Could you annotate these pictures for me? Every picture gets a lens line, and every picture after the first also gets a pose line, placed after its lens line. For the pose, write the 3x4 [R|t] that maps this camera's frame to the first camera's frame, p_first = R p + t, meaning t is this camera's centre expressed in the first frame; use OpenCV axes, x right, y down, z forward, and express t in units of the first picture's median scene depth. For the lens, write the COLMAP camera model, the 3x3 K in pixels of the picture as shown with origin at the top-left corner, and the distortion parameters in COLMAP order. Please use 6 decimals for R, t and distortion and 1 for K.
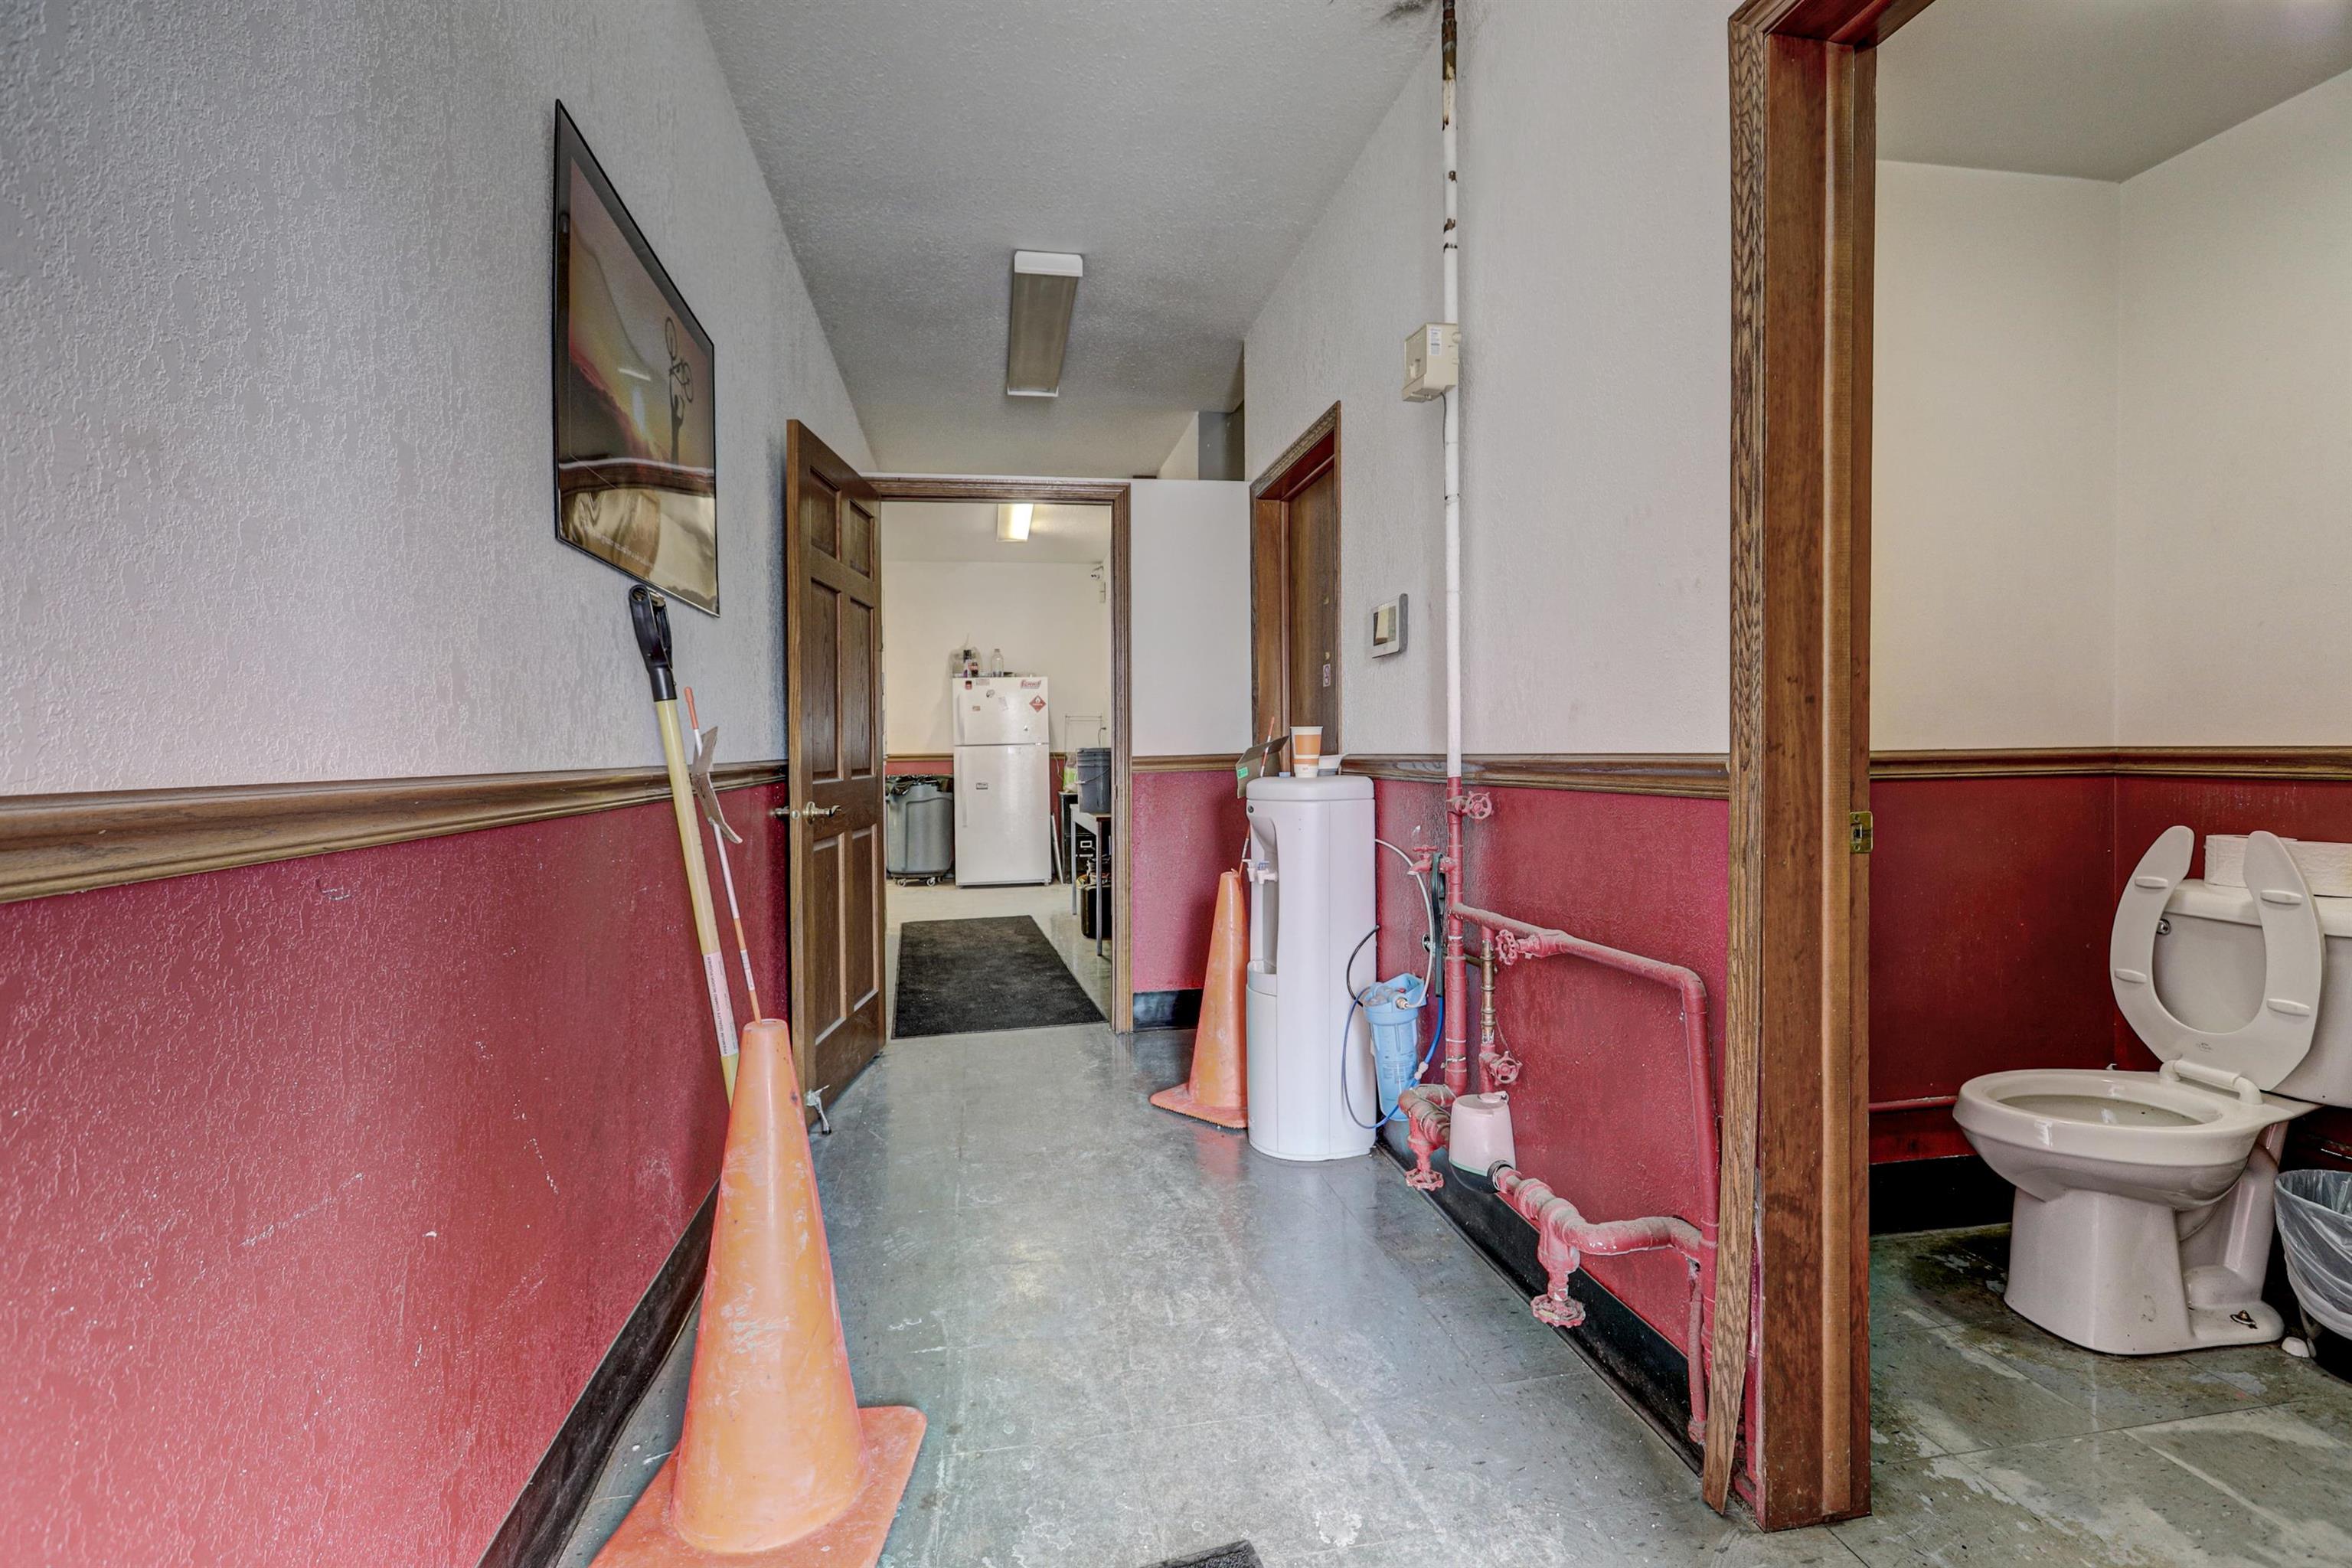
lens RADIAL K [[1075.6, 0, 1160.4], [0, 1075.6, 765.2], [0, 0, 1]] dist [-0.001447, 0.002454]
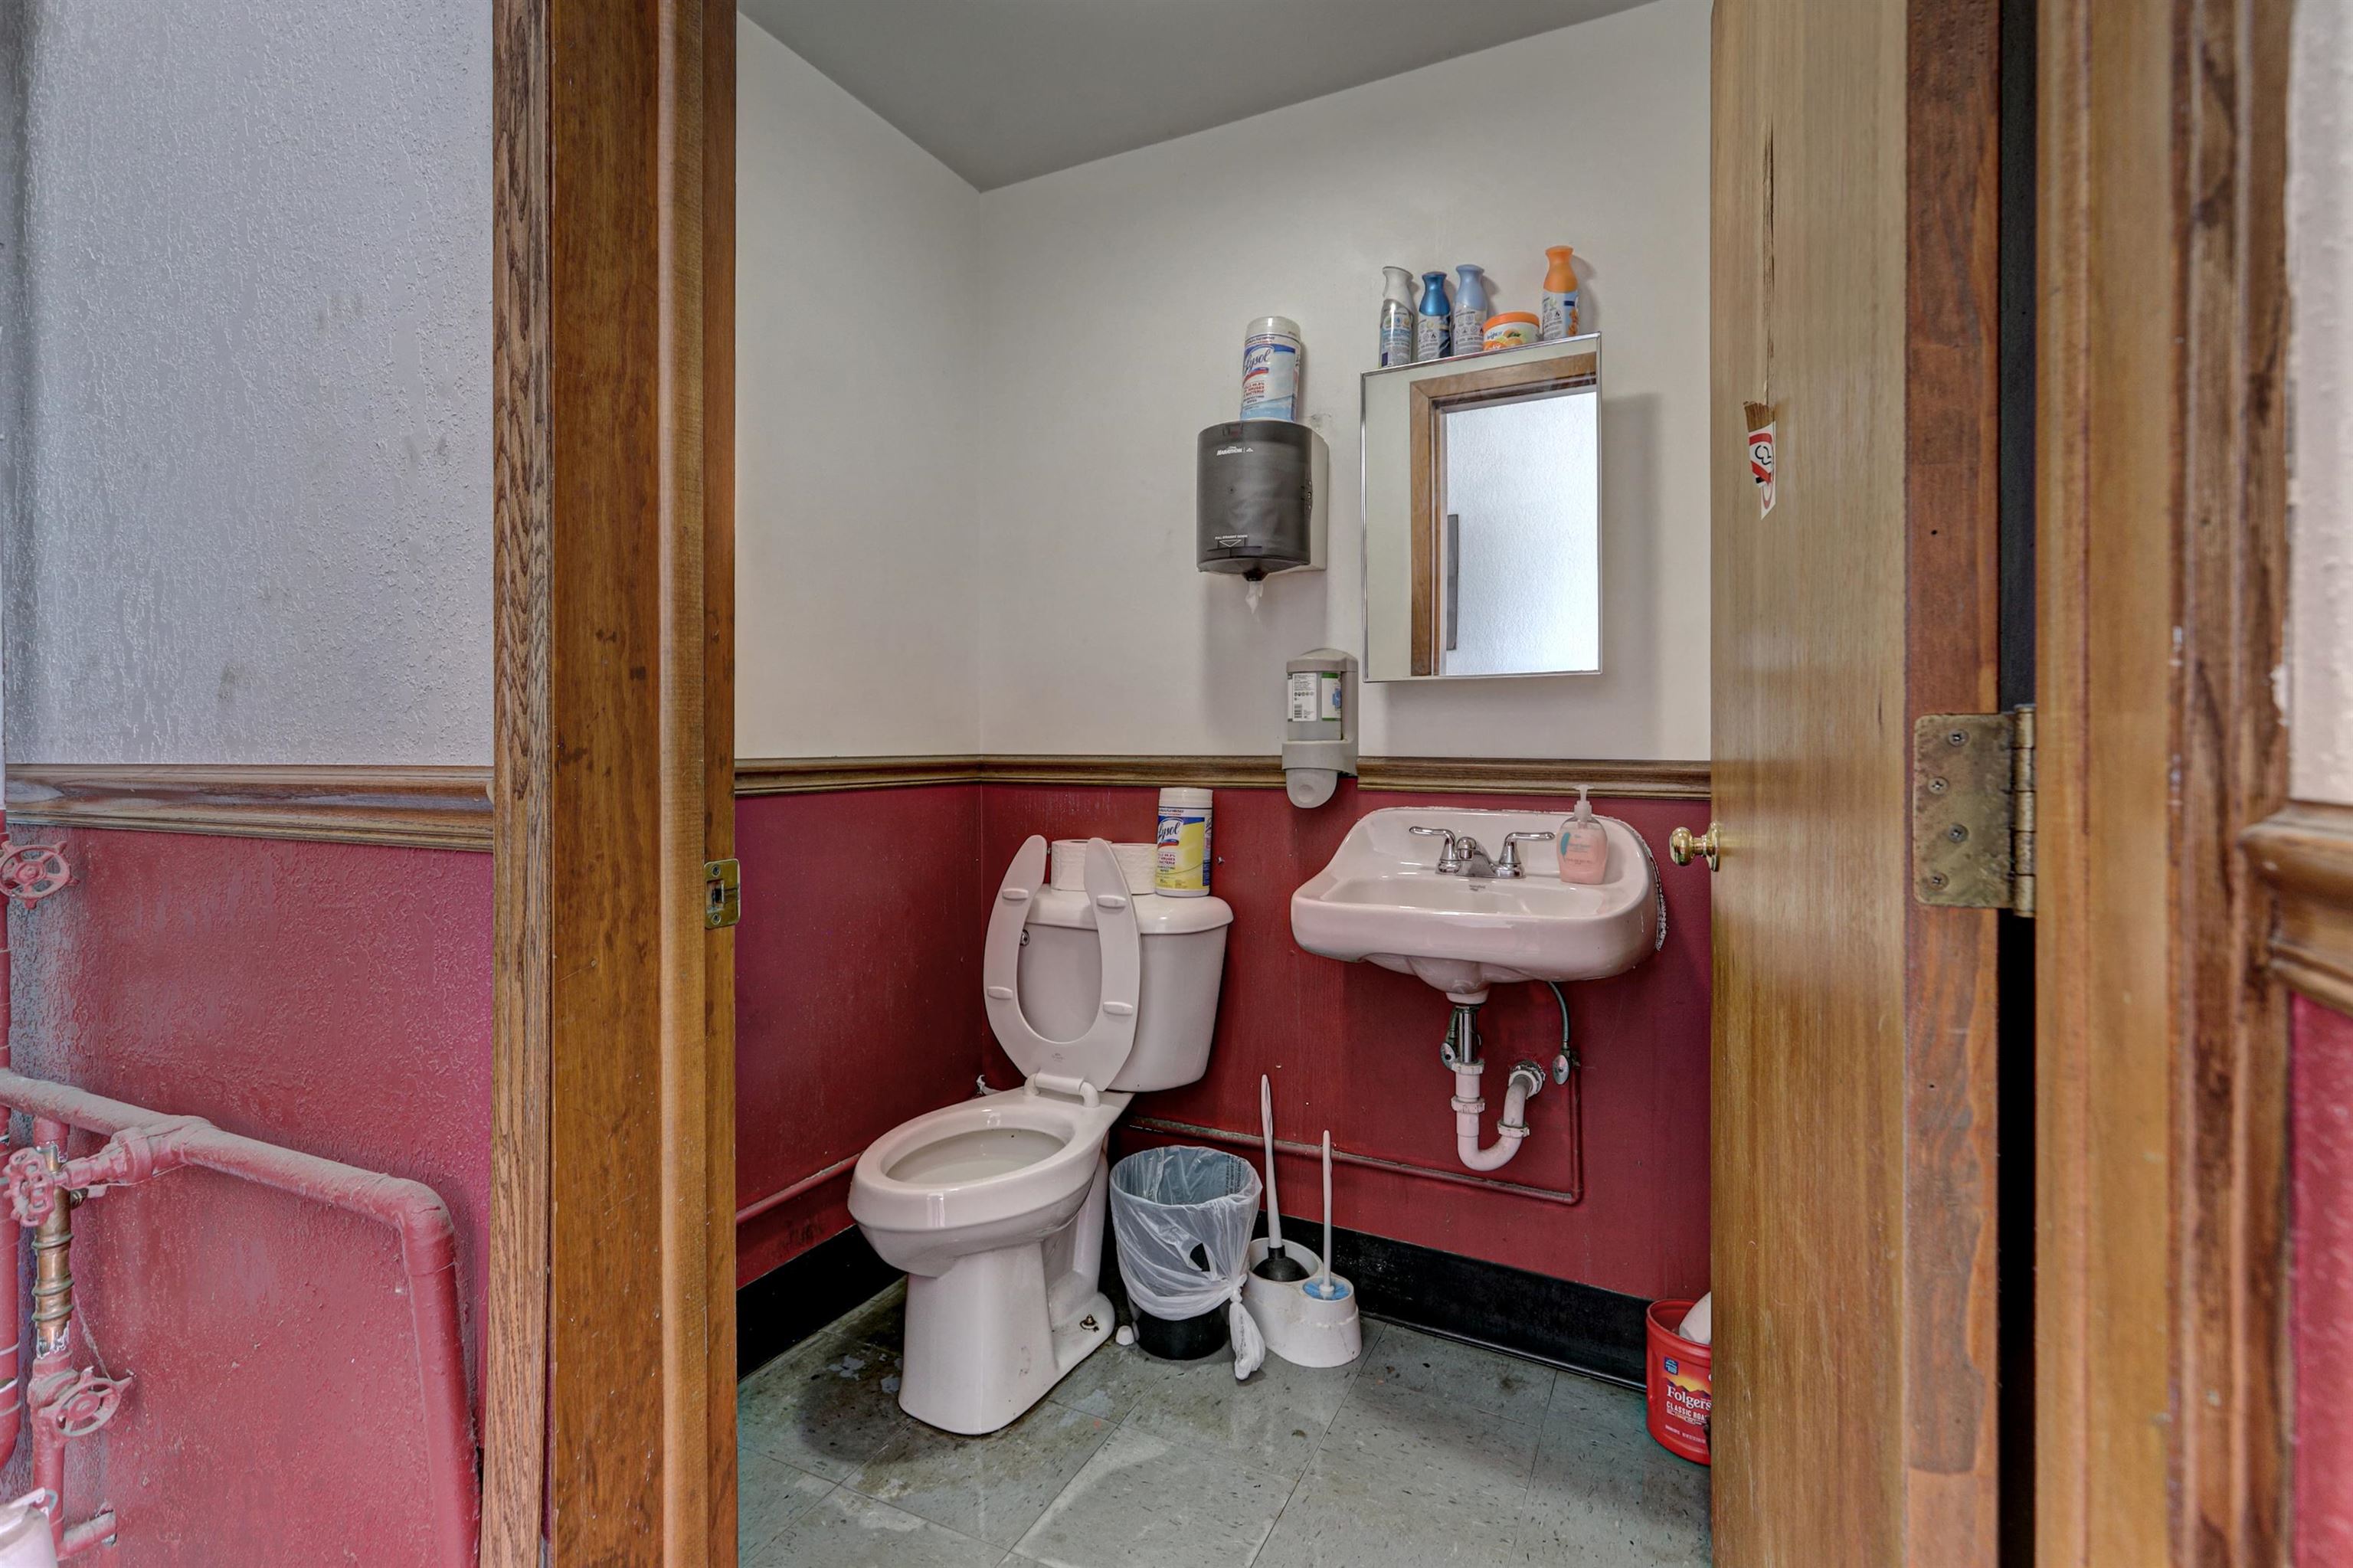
lens RADIAL K [[1076.1, 0, 1171.5], [0, 1076.1, 765.2], [0, 0, 1]] dist [-0.001447, 0.002454]
pose [[0.597073, -0.003338, 0.802180, 0.276107], [0.006059, 0.999982, -0.000349, -0.008761], [-0.802164, 0.005068, 0.597082, 0.377220]]
